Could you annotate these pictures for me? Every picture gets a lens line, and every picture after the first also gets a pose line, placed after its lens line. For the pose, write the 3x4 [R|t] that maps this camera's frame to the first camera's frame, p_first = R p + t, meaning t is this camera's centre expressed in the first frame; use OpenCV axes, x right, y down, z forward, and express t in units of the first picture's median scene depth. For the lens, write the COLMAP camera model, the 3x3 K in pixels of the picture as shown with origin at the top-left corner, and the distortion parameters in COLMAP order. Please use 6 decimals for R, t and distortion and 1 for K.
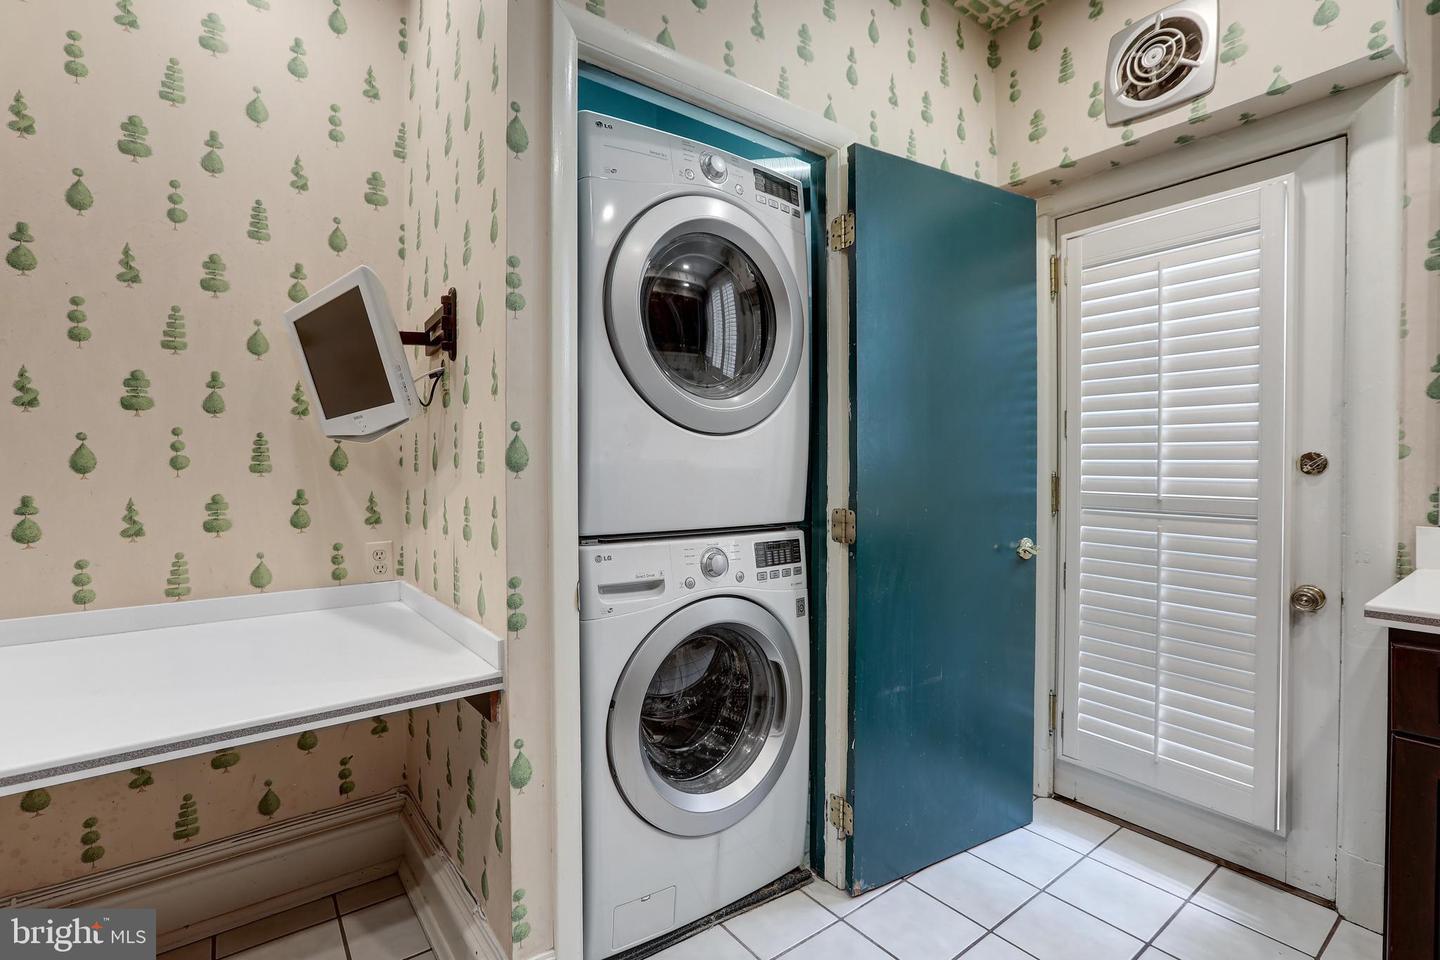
lens RADIAL K [[667.7, 0, 720.0], [0, 667.7, 480.0], [0, 0, 1]] dist [-0.017273, 0.000025]
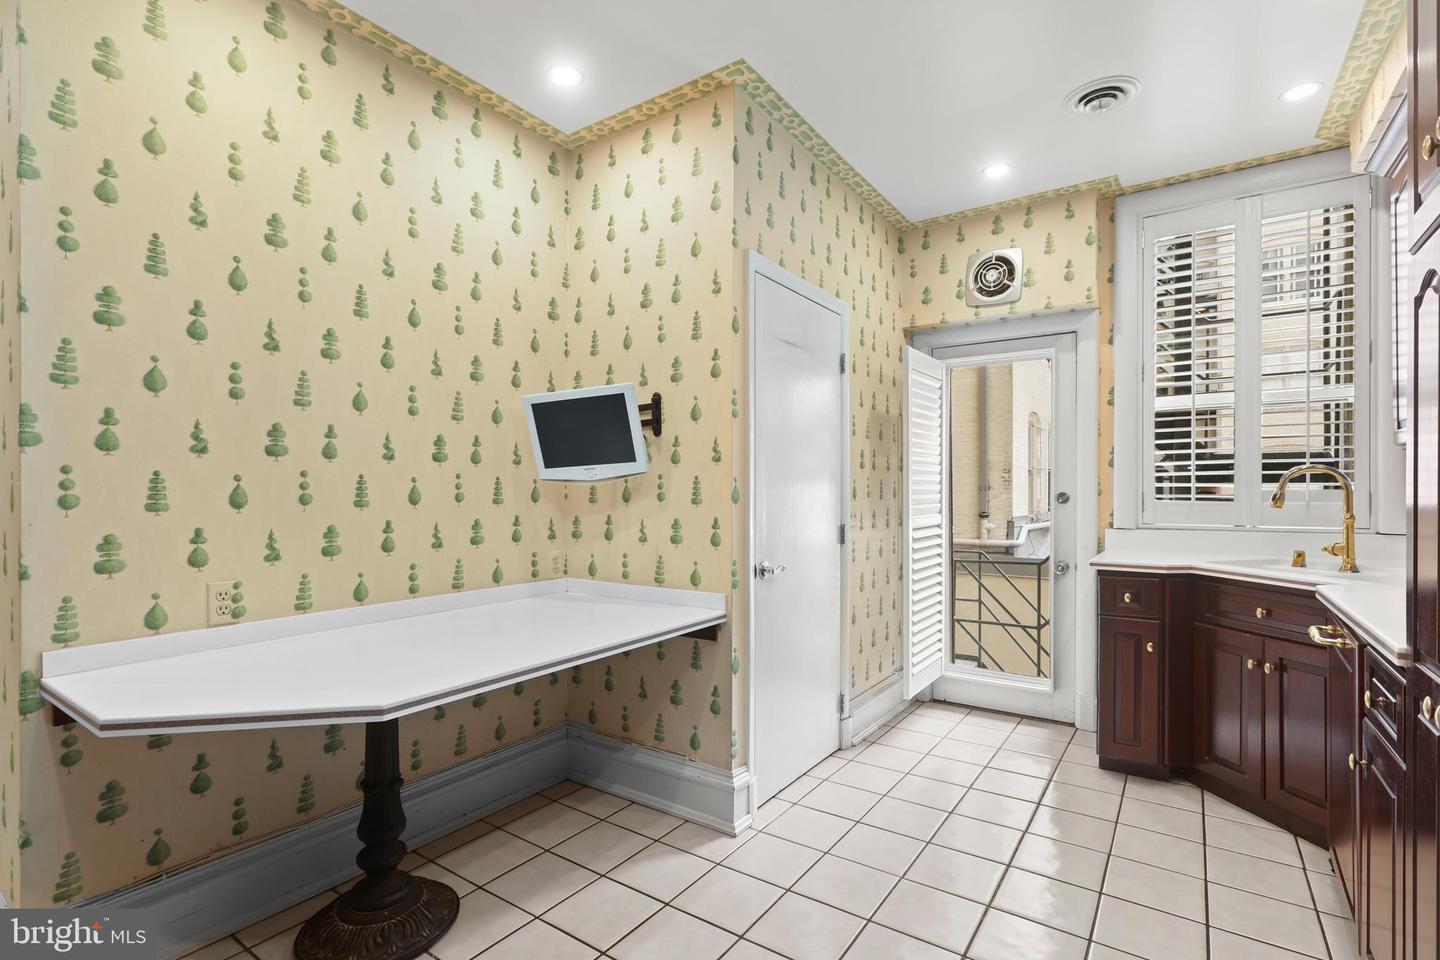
lens RADIAL K [[668.0, 0, 722.2], [0, 668.0, 520.0], [0, 0, 1]] dist [-0.077035, 0.025669]
pose [[0.950032, -0.017898, 0.311639, -0.491430], [0.015562, 0.999829, 0.009982, 0.012306], [-0.311765, -0.004633, 0.950148, -0.391468]]
